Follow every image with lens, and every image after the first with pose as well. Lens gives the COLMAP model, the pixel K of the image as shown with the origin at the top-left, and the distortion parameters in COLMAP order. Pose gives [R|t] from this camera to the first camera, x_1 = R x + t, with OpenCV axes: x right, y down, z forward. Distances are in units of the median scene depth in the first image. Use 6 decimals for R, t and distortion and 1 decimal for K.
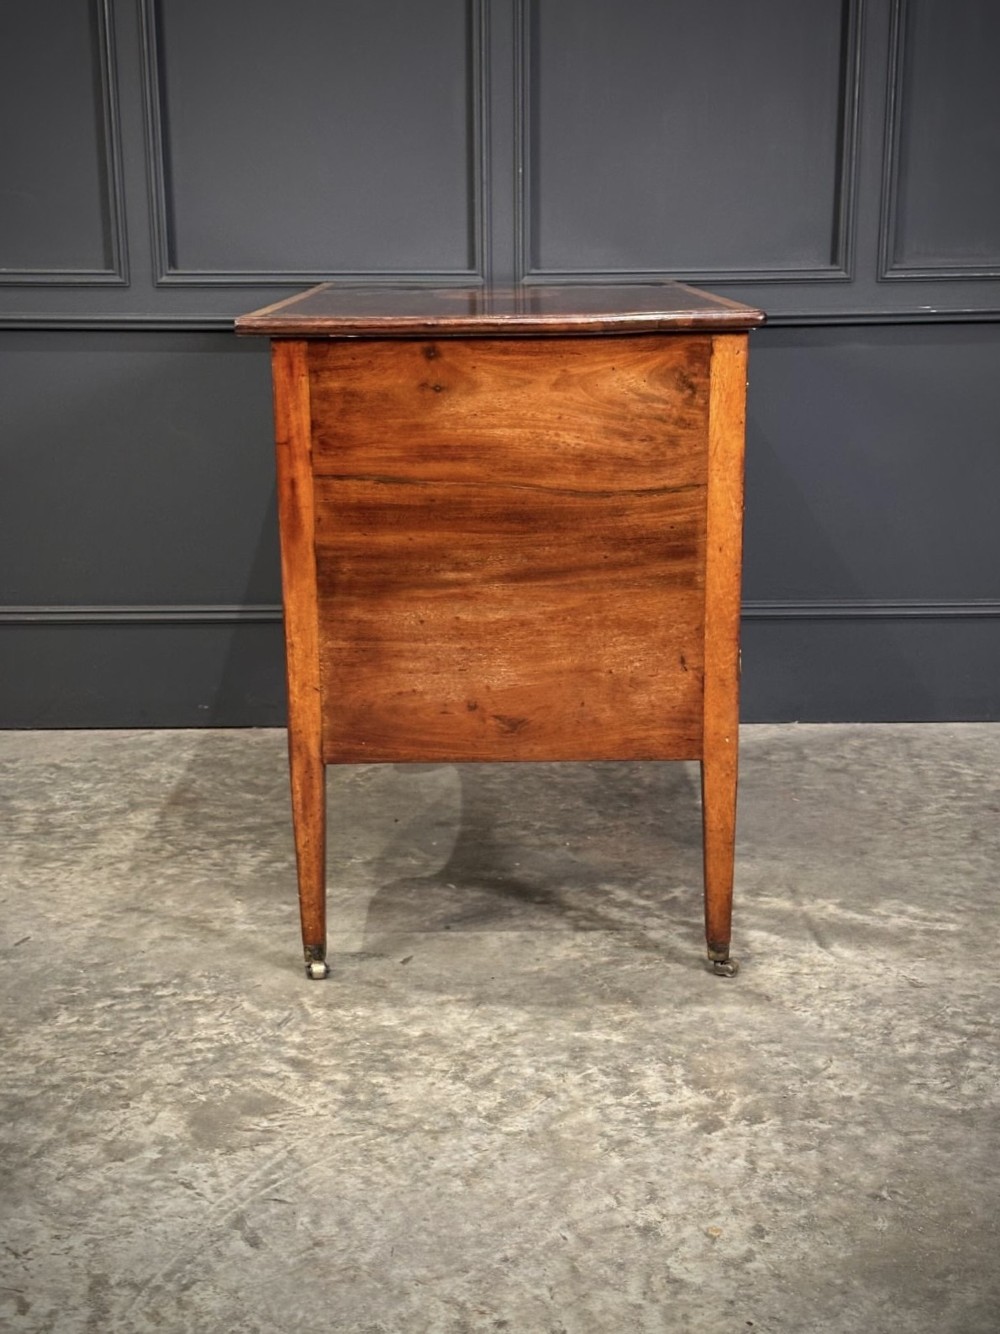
lens RADIAL K [[1824.4, 0, 496.4], [0, 1824.4, 695.9], [0, 0, 1]] dist [0.181957, -0.353092]
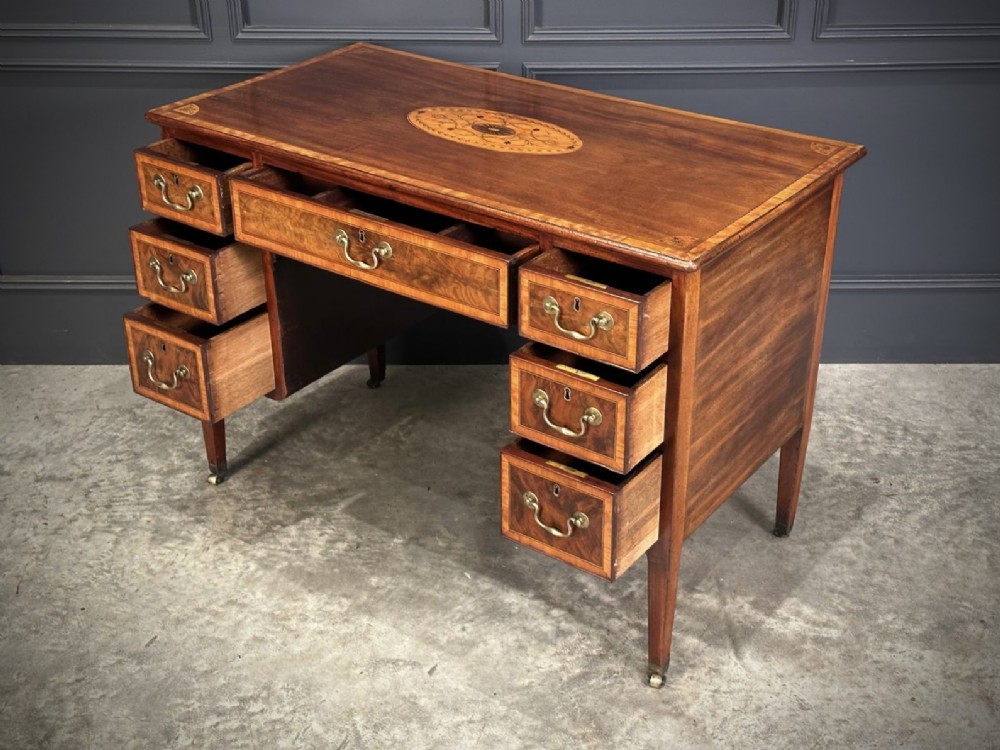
lens RADIAL K [[1367.6, 0, 514.7], [0, 1367.6, 358.6], [0, 0, 1]] dist [0.181957, -0.353092]
pose [[0.999969, 0.007216, -0.003246, 0.013705], [-0.006247, 0.971776, 0.235823, -0.320581], [0.004856, -0.235795, 0.971791, 0.055346]]
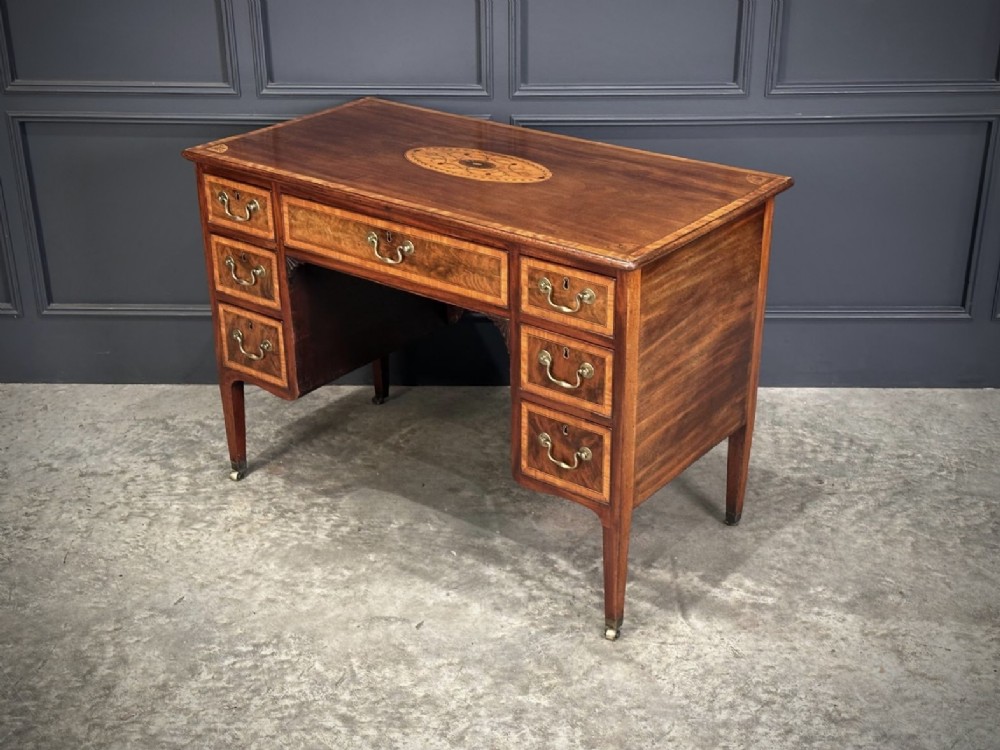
lens RADIAL K [[1380.9, 0, 504.6], [0, 1380.9, 376.8], [0, 0, 1]] dist [0.154995, -0.178548]
pose [[0.999446, 0.013387, -0.030482, 0.057480], [-0.007468, 0.982411, 0.186583, -0.287760], [0.032444, -0.186252, 0.981966, -0.133946]]
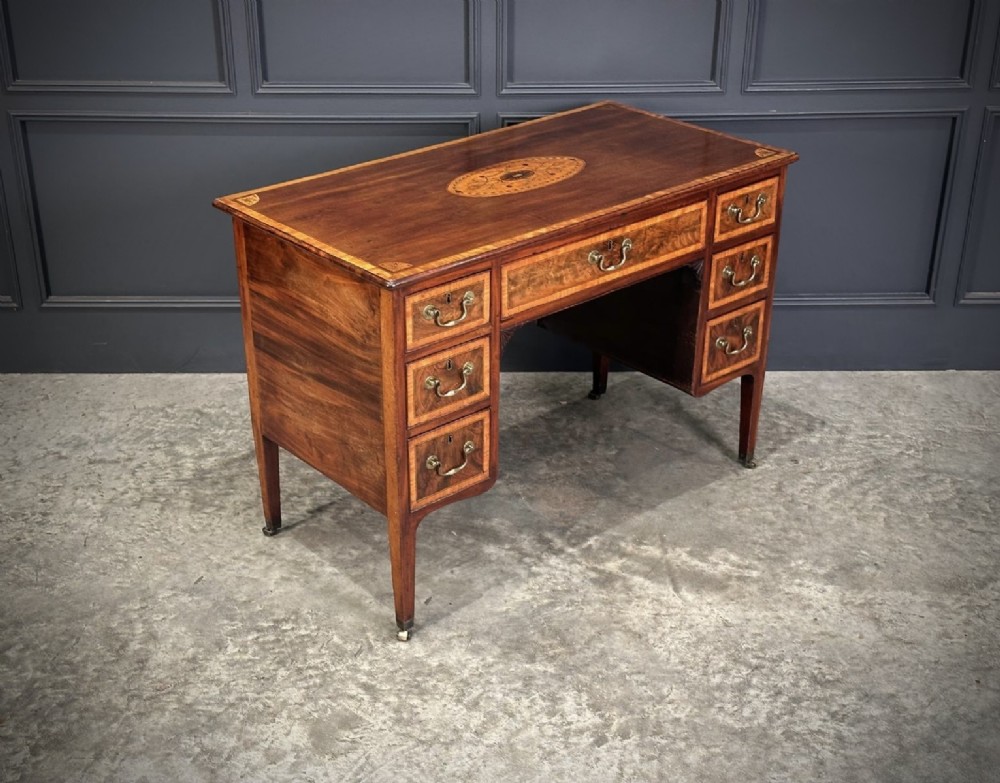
lens RADIAL K [[1413.9, 0, 477.6], [0, 1413.9, 390.1], [0, 0, 1]] dist [0.135437, -0.019948]
pose [[0.999984, 0.005179, -0.002464, -0.001227], [-0.004543, 0.977533, 0.210732, -0.316650], [0.003500, -0.210717, 0.977541, -0.231544]]
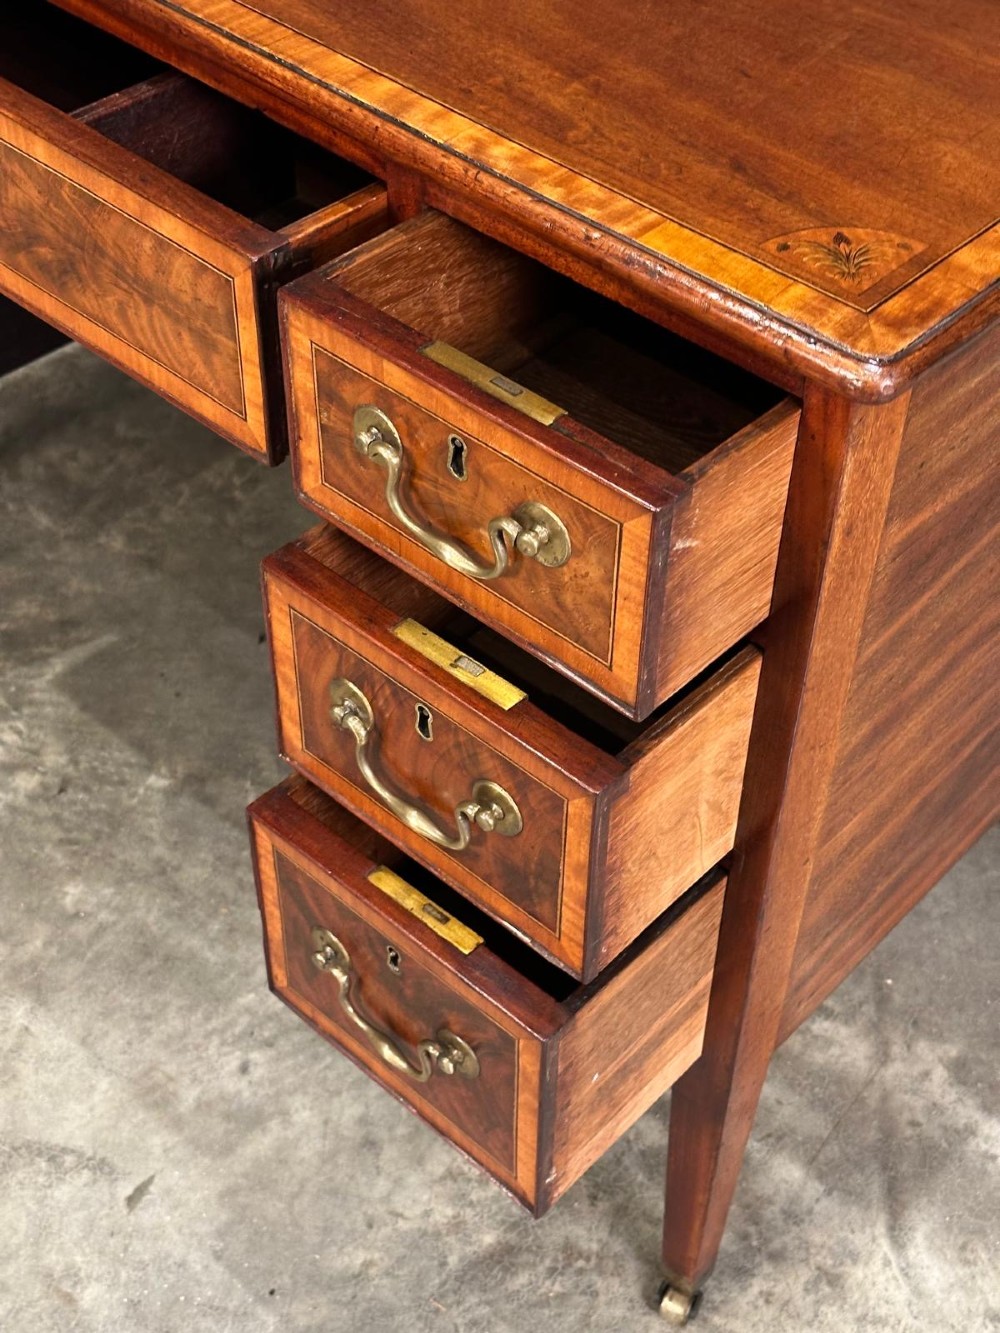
lens RADIAL K [[1833.6, 0, 517.2], [0, 1833.6, 670.4], [0, 0, 1]] dist [0.182822, -0.353798]
pose [[0.991753, 0.107099, -0.070402, 0.087366], [-0.056418, 0.858022, 0.510505, -0.286352], [0.115081, -0.502323, 0.856988, 0.599503]]
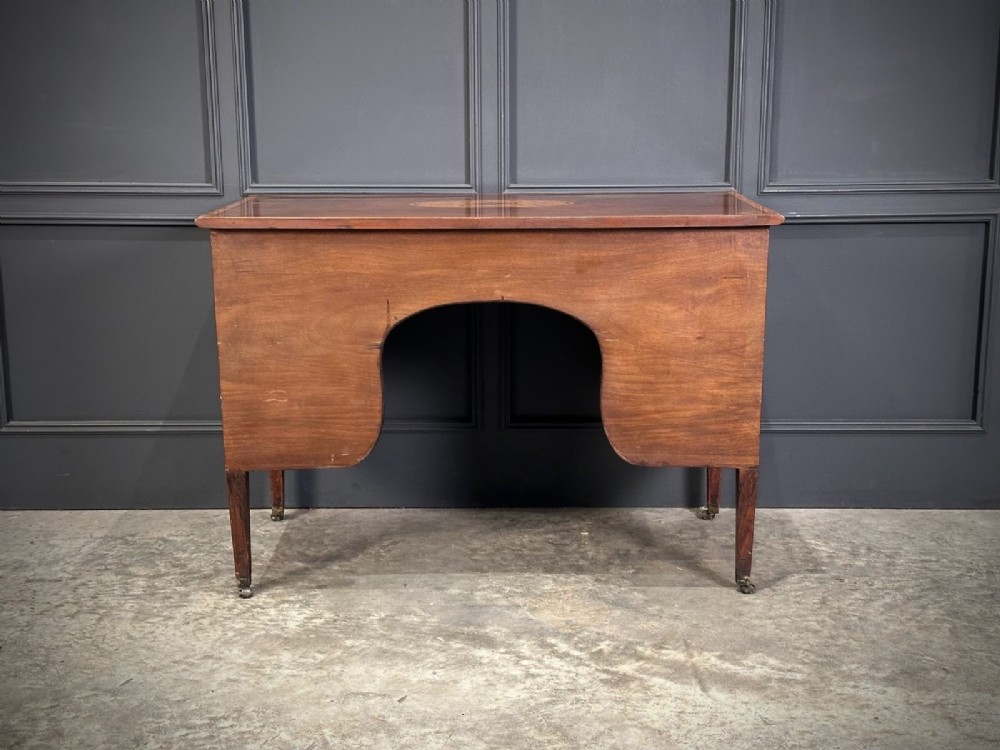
lens RADIAL K [[1358.9, 0, 506.4], [0, 1358.9, 375.5], [0, 0, 1]] dist [0.206870, -0.464057]
pose [[0.999903, 0.005398, -0.012866, 0.041207], [-0.005996, 0.998882, -0.046902, -0.051278], [0.012599, 0.046975, 0.998817, -0.046268]]
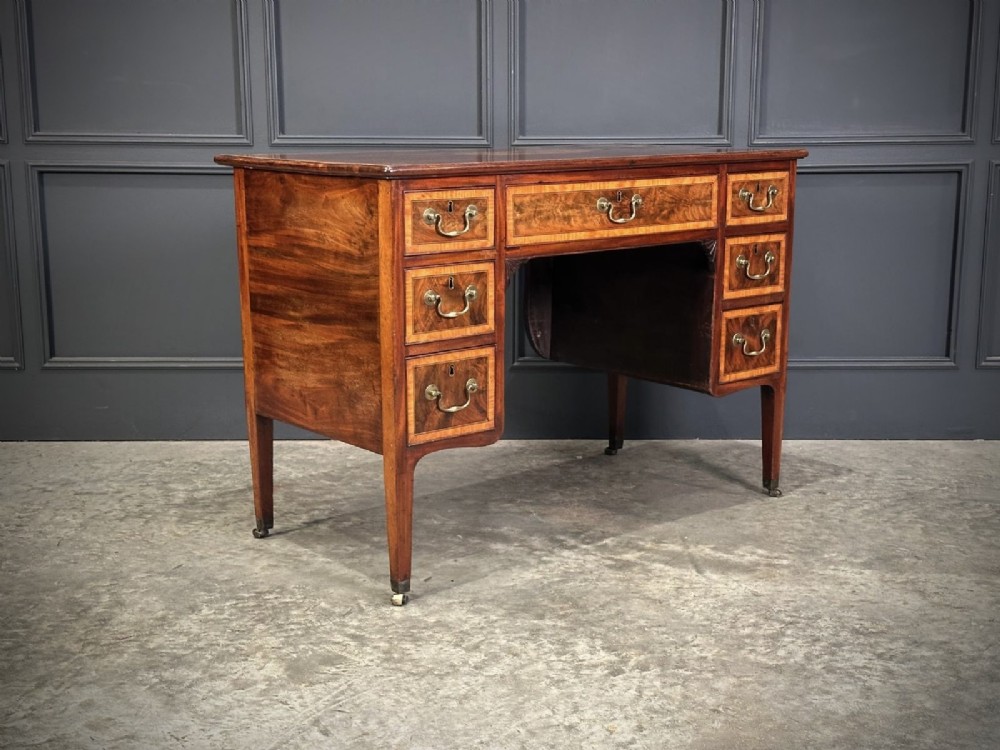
lens RADIAL K [[1356.8, 0, 510.8], [0, 1356.8, 379.6], [0, 0, 1]] dist [0.141651, -0.091949]
pose [[0.999976, 0.006261, -0.002863, 0.022497], [-0.006401, 0.998630, -0.051929, 0.035612], [0.002534, 0.051946, 0.998647, -0.146598]]
